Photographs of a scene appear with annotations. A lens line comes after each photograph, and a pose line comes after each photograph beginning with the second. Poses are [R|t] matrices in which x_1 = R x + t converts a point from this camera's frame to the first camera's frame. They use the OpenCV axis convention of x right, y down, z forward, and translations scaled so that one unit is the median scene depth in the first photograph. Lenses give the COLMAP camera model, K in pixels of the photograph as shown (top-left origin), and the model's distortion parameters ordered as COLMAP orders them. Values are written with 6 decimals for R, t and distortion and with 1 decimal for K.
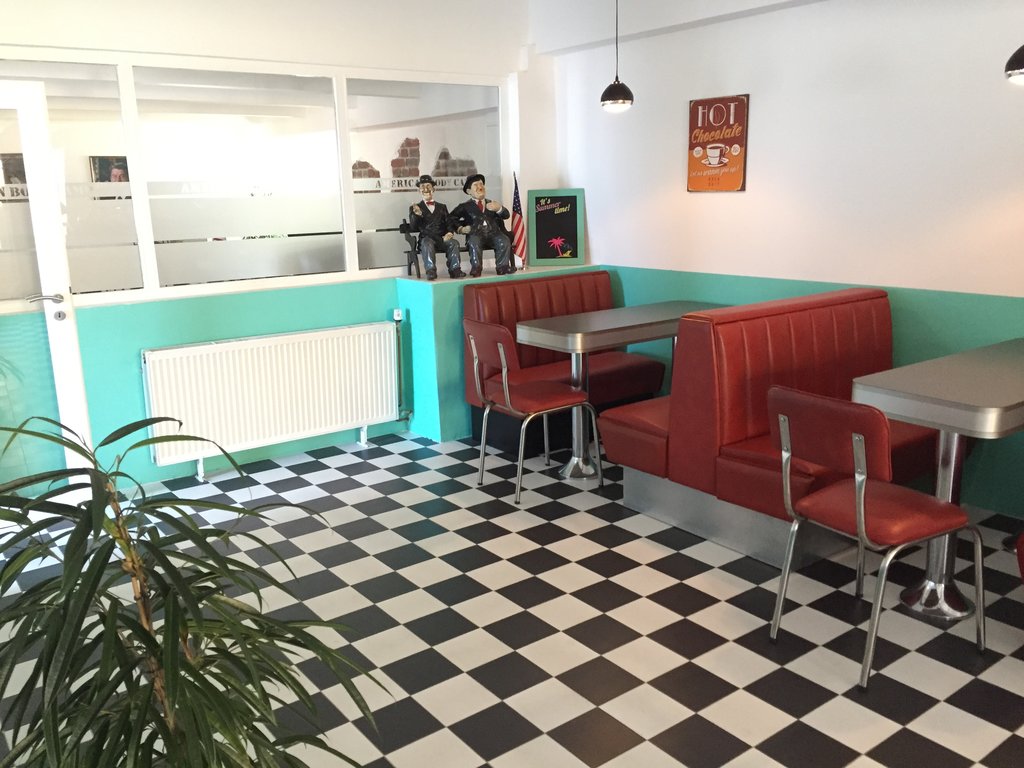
lens RADIAL K [[871.0, 0, 513.7], [0, 871.0, 387.4], [0, 0, 1]] dist [0.082024, -0.111732]
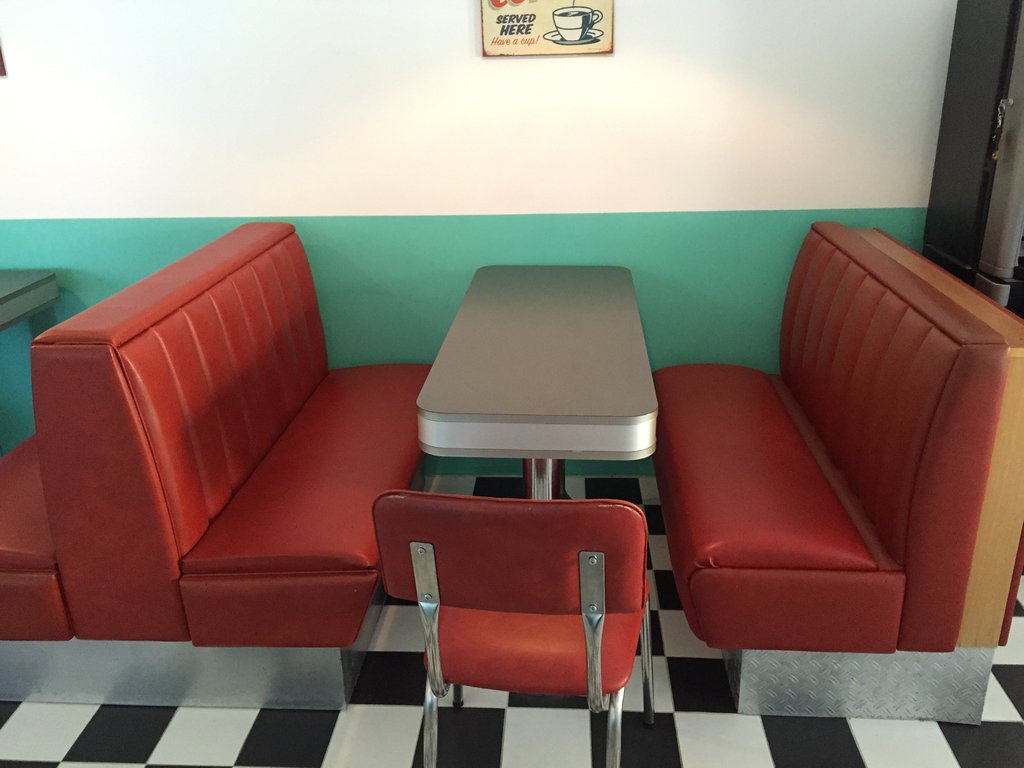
lens RADIAL K [[871.0, 0, 513.7], [0, 871.0, 387.4], [0, 0, 1]] dist [0.082024, -0.111732]
pose [[0.646110, -0.270002, 0.713892, 0.004231], [0.177898, 0.962850, 0.203154, -0.074499], [-0.742223, -0.004259, 0.670140, 0.317259]]
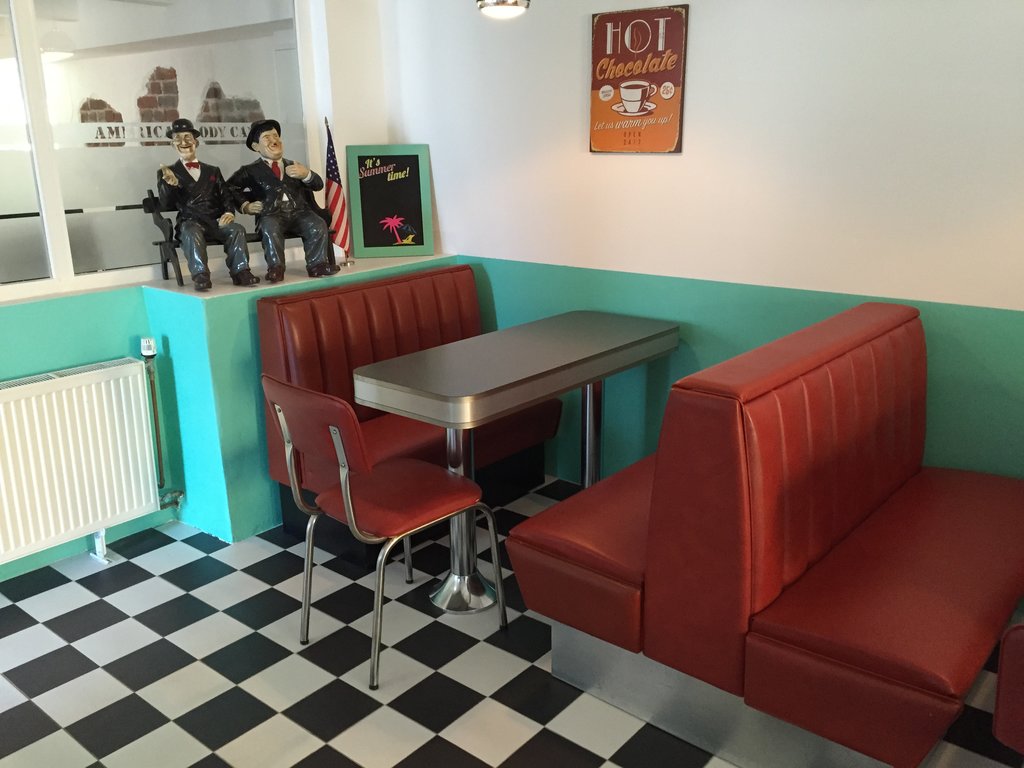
lens RADIAL K [[871.0, 0, 513.7], [0, 871.0, 387.4], [0, 0, 1]] dist [0.082024, -0.111732]
pose [[0.973414, -0.051897, 0.223097, -0.020649], [0.040257, 0.997596, 0.056411, -0.078317], [-0.225488, -0.045930, 0.973163, 0.327735]]
